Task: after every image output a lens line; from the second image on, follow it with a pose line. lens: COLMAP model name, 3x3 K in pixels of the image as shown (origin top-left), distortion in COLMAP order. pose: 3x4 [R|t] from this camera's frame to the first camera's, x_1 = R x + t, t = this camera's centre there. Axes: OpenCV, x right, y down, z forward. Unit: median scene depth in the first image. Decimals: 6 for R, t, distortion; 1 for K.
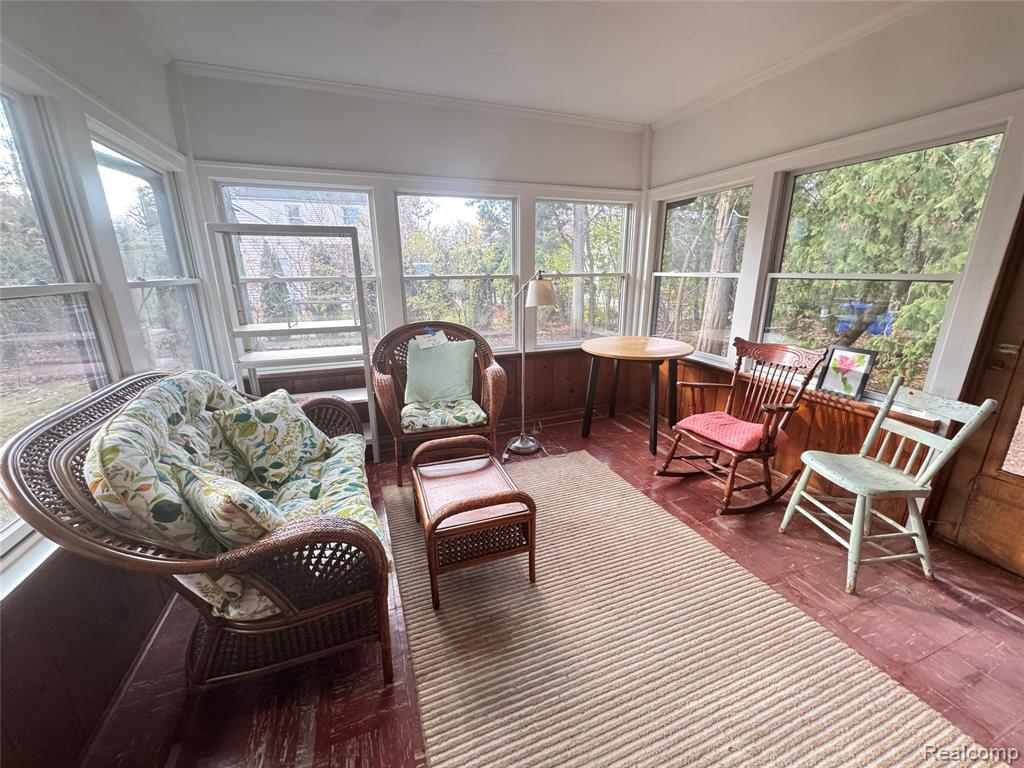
lens RADIAL K [[406.0, 0, 512.0], [0, 406.0, 384.0], [0, 0, 1]] dist [-0.001454, -0.000008]
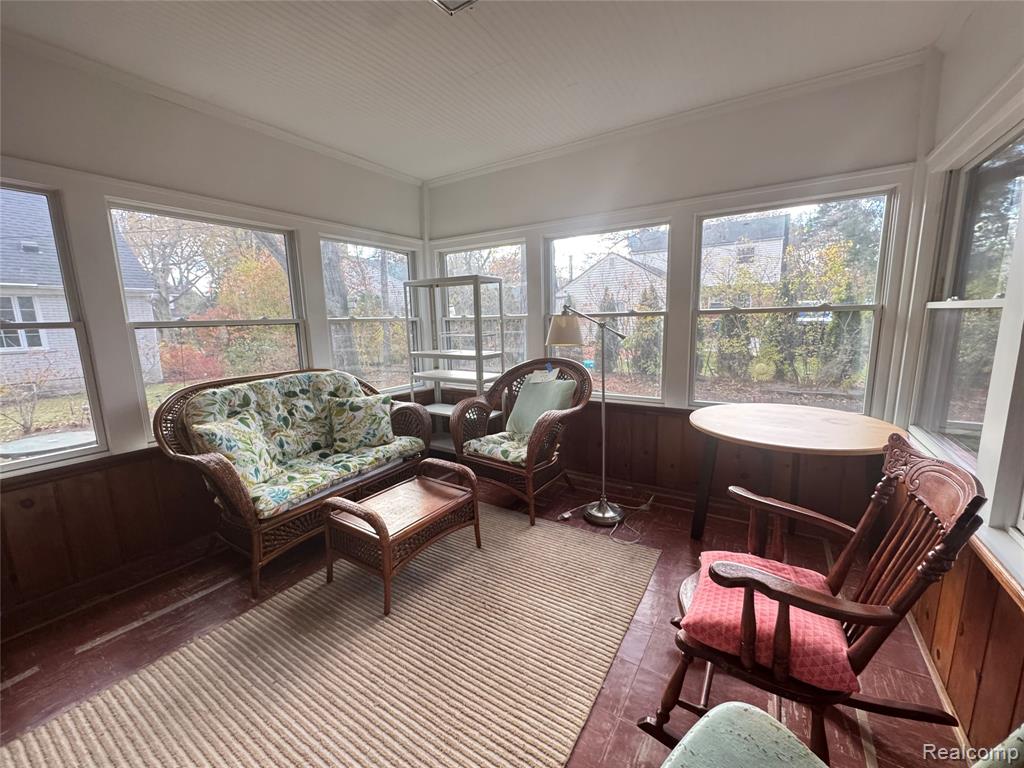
lens RADIAL K [[411.0, 0, 512.0], [0, 411.0, 384.0], [0, 0, 1]] dist [-0.002511, -0.000070]
pose [[0.600737, 0.119992, -0.790390, 0.652904], [-0.199852, 0.979821, -0.003148, -0.080939], [0.774063, 0.159852, 0.612595, 0.367273]]
